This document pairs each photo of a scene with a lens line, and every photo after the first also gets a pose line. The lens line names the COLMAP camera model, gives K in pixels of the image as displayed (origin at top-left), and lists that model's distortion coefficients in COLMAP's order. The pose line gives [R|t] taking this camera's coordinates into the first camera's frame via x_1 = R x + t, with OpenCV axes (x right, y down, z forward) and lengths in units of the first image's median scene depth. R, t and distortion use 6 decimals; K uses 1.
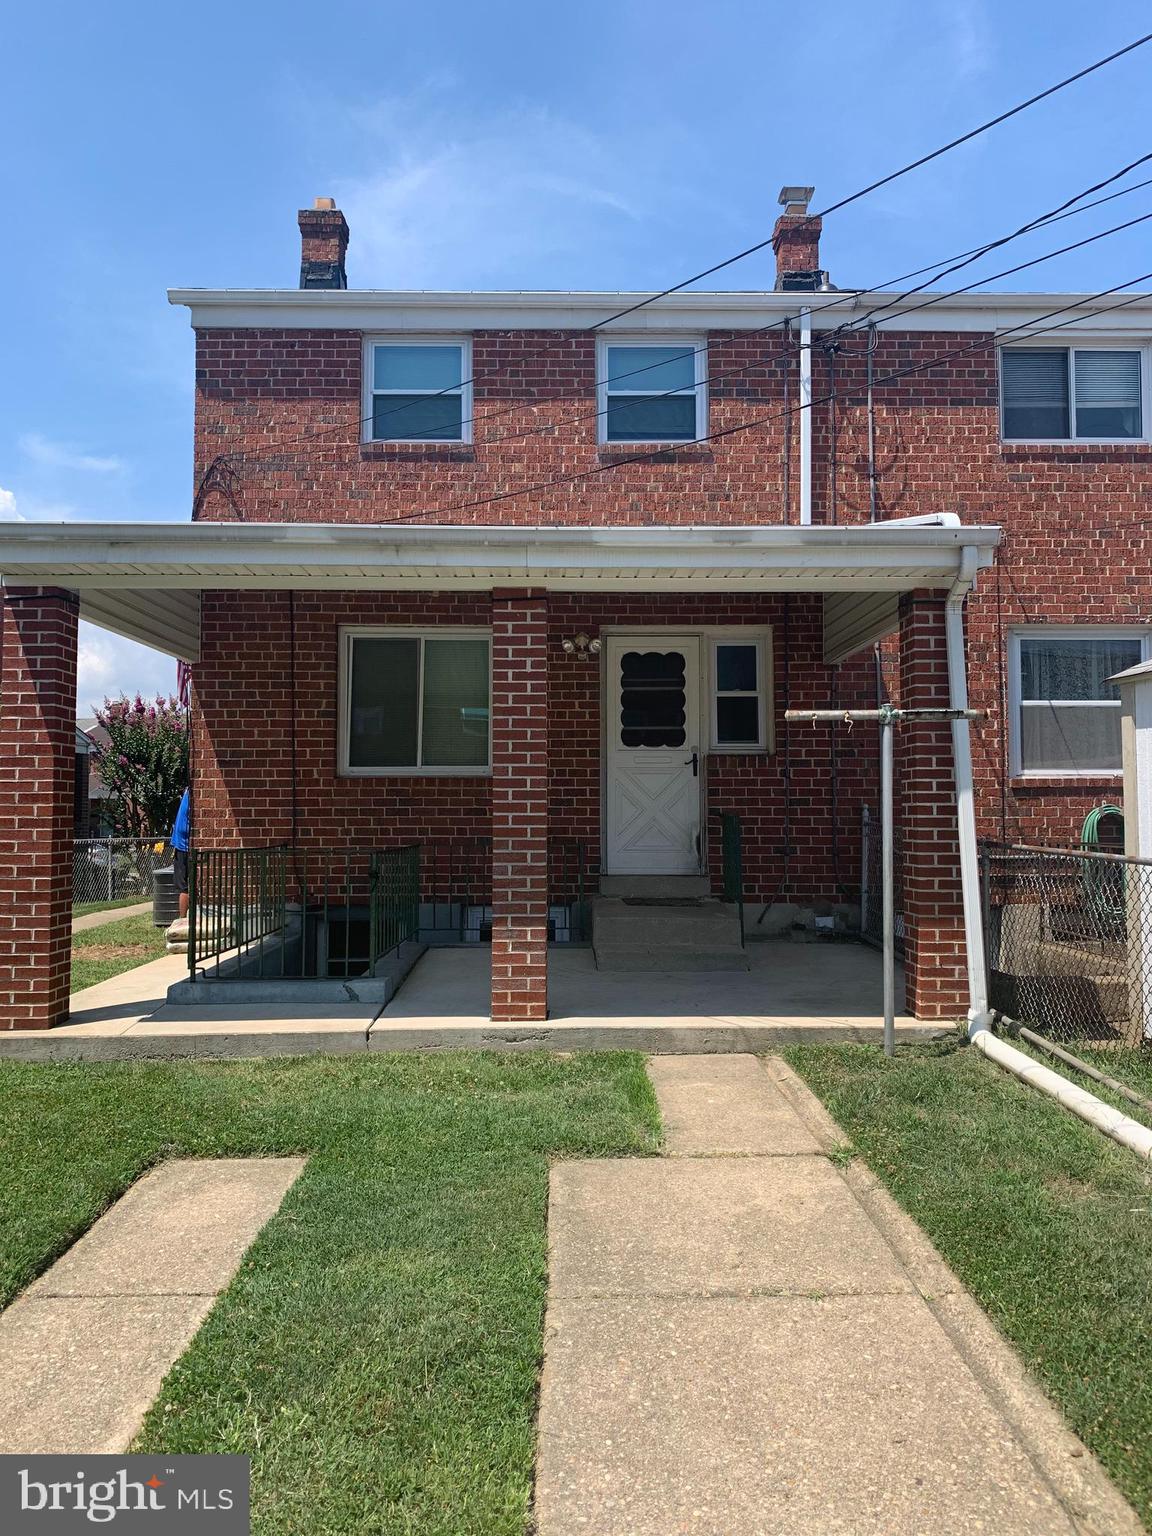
lens RADIAL K [[1181.0, 0, 590.9], [0, 1181.0, 774.1], [0, 0, 1]] dist [0.023670, -0.034108]
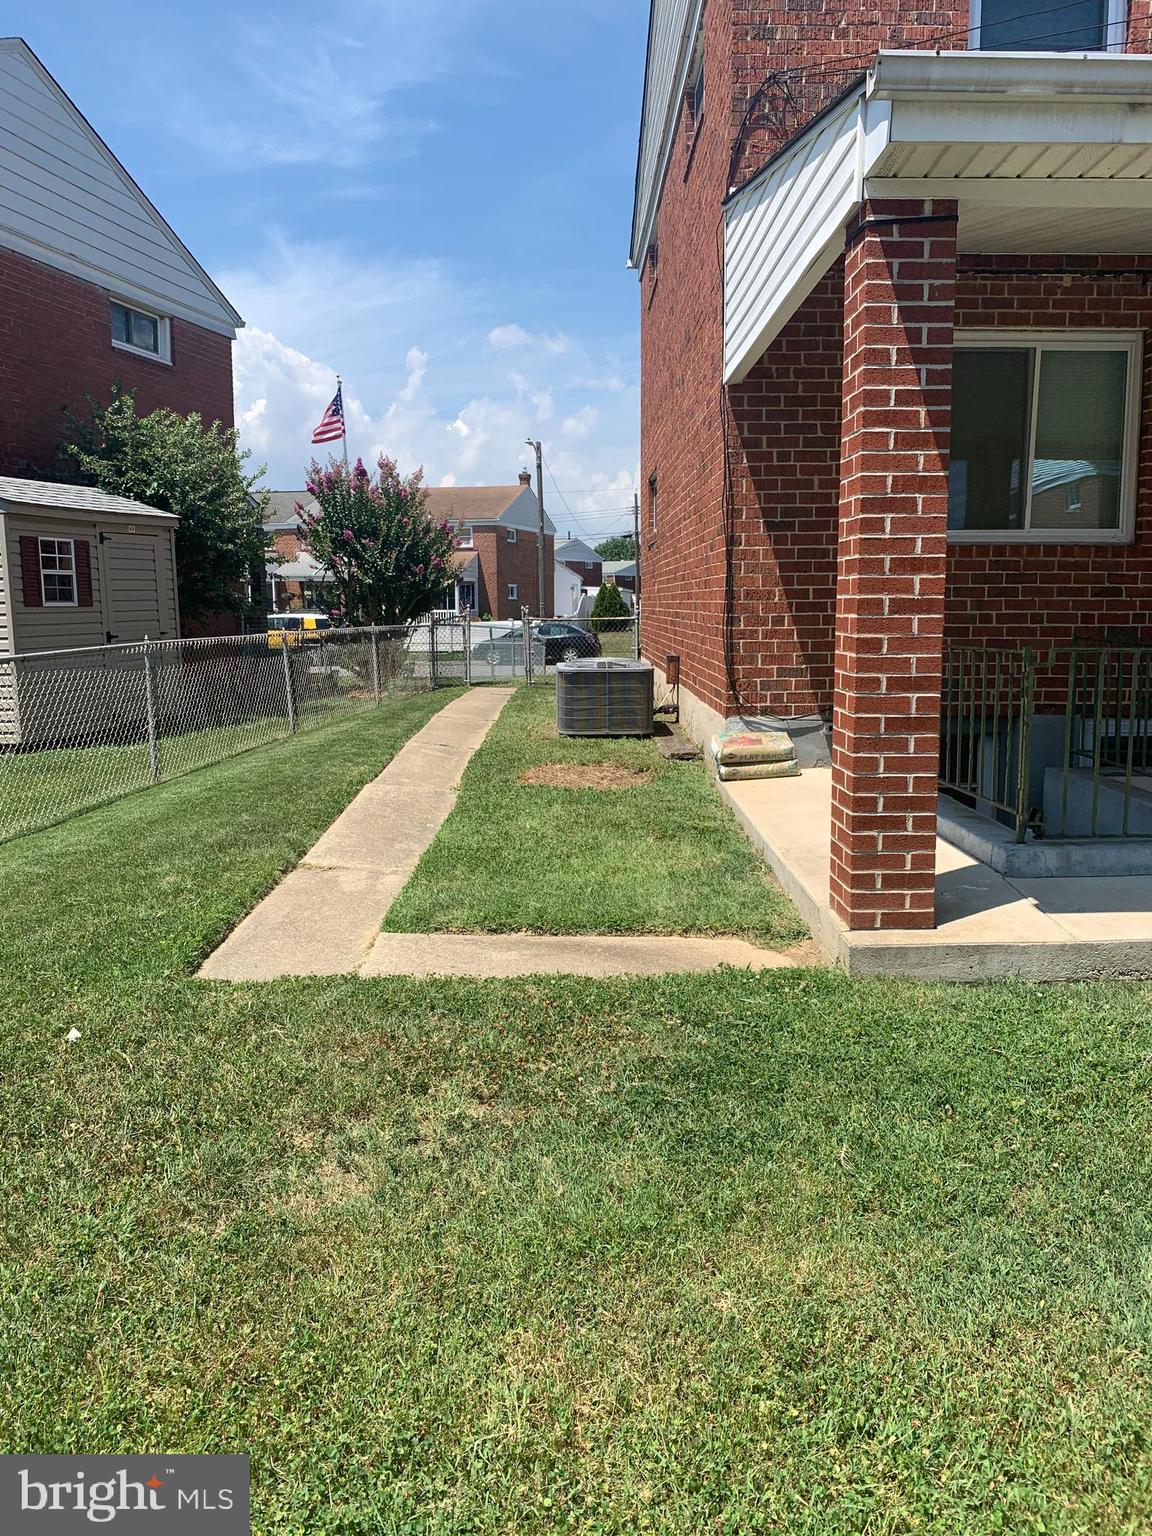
lens RADIAL K [[1181.0, 0, 610.7], [0, 1181.0, 759.9], [0, 0, 1]] dist [0.023670, -0.034108]
pose [[0.999954, -0.002983, 0.009071, -0.587648], [0.001417, 0.985799, 0.167926, 0.015523], [-0.009443, -0.167905, 0.985758, 0.352006]]
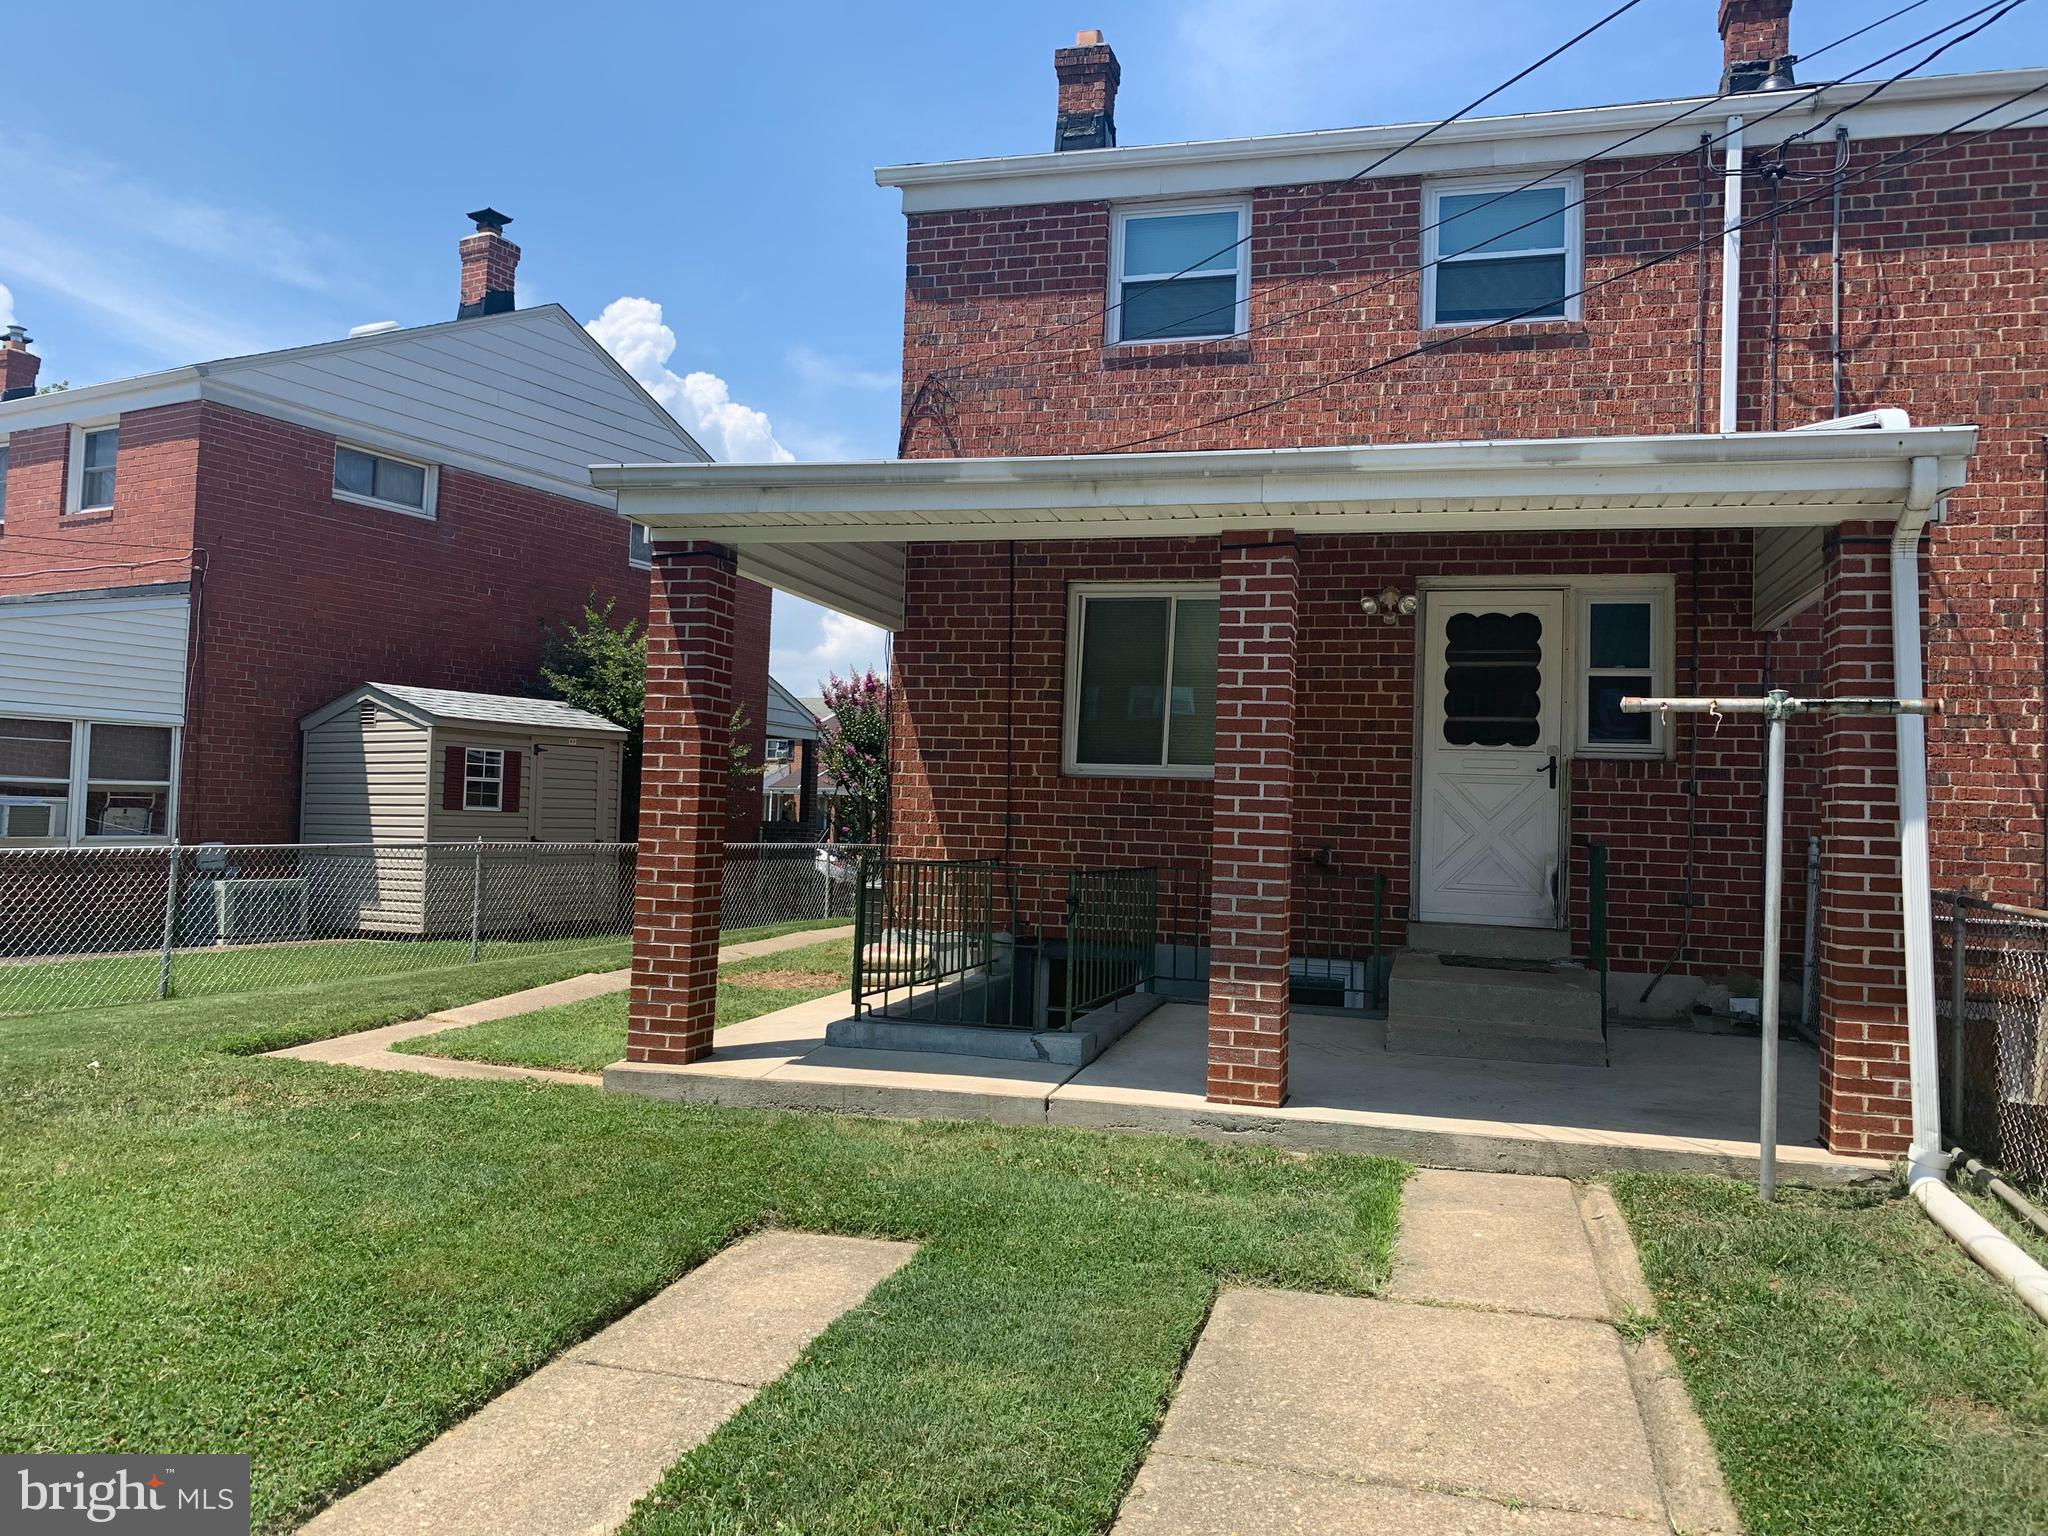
lens RADIAL K [[1574.7, 0, 1010.9], [0, 1574.7, 779.7], [0, 0, 1]] dist [0.023670, -0.034108]
pose [[0.956582, 0.027059, -0.290204, 0.078694], [-0.026520, 0.999632, 0.005793, -0.000444], [0.290254, 0.002155, 0.956947, -0.008419]]
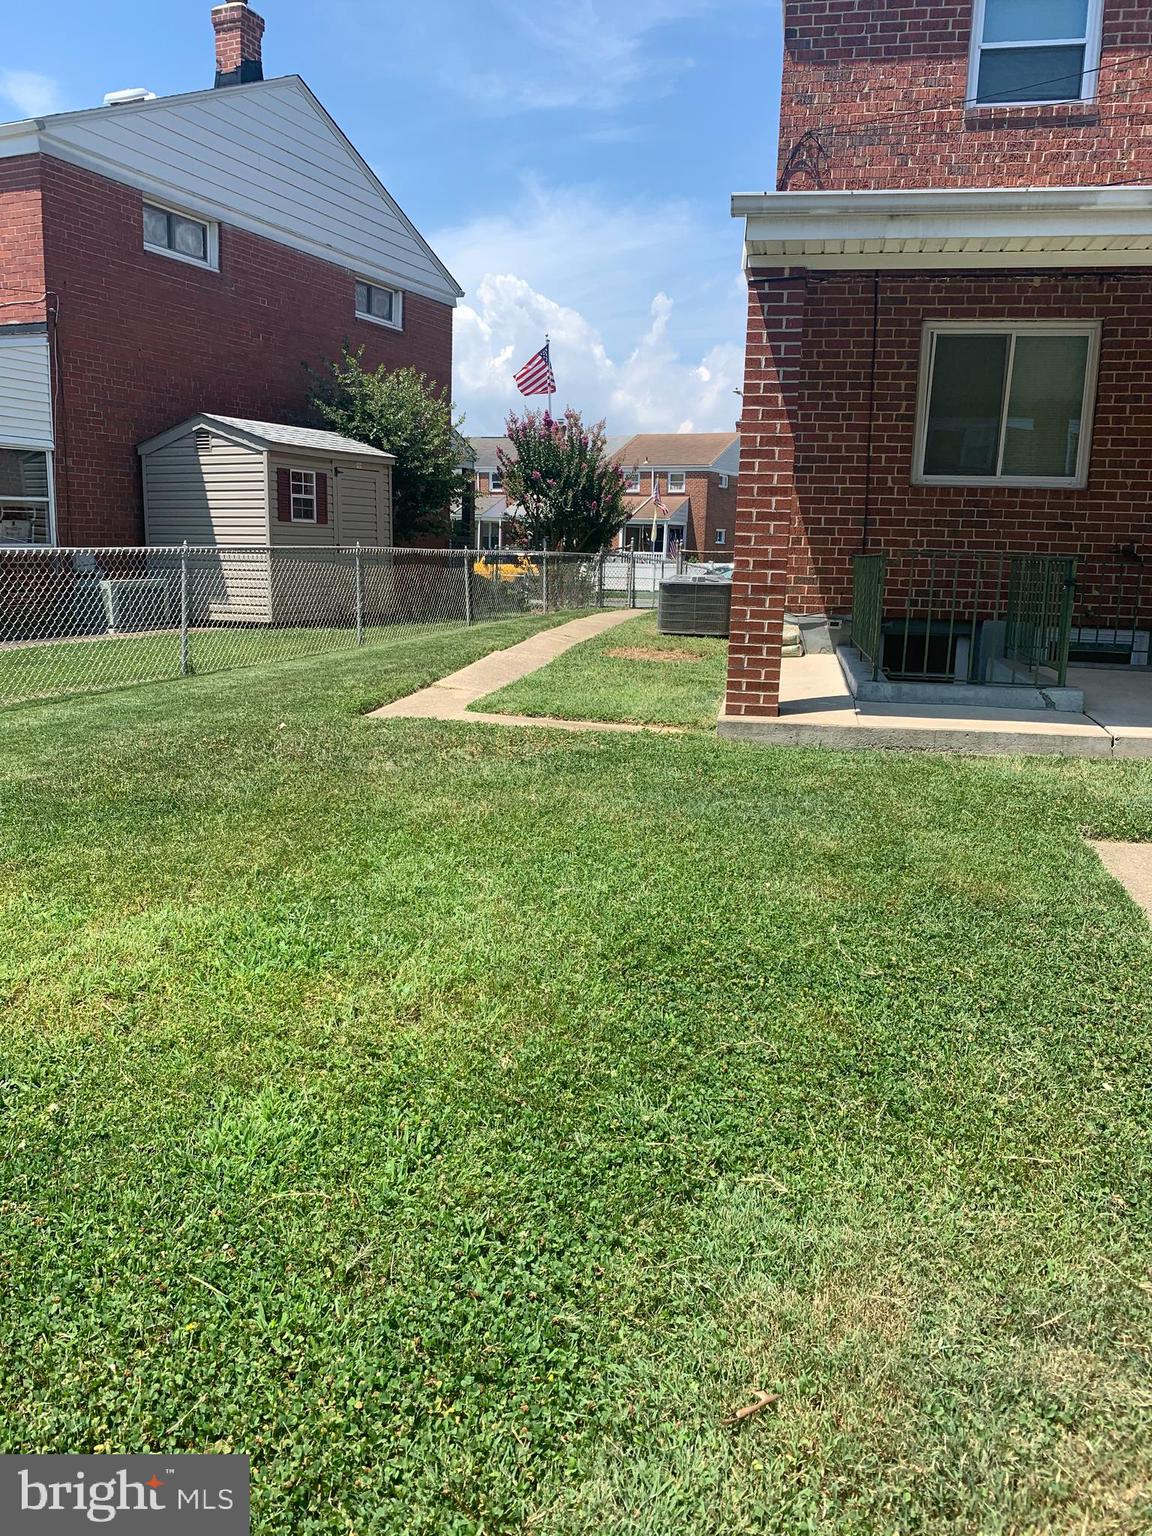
lens RADIAL K [[1181.0, 0, 582.5], [0, 1181.0, 760.4], [0, 0, 1]] dist [0.023670, -0.034108]
pose [[0.978636, 0.066412, -0.194581, -0.386637], [-0.024079, 0.976903, 0.212321, 0.032123], [0.204187, -0.203099, 0.957632, -0.043284]]
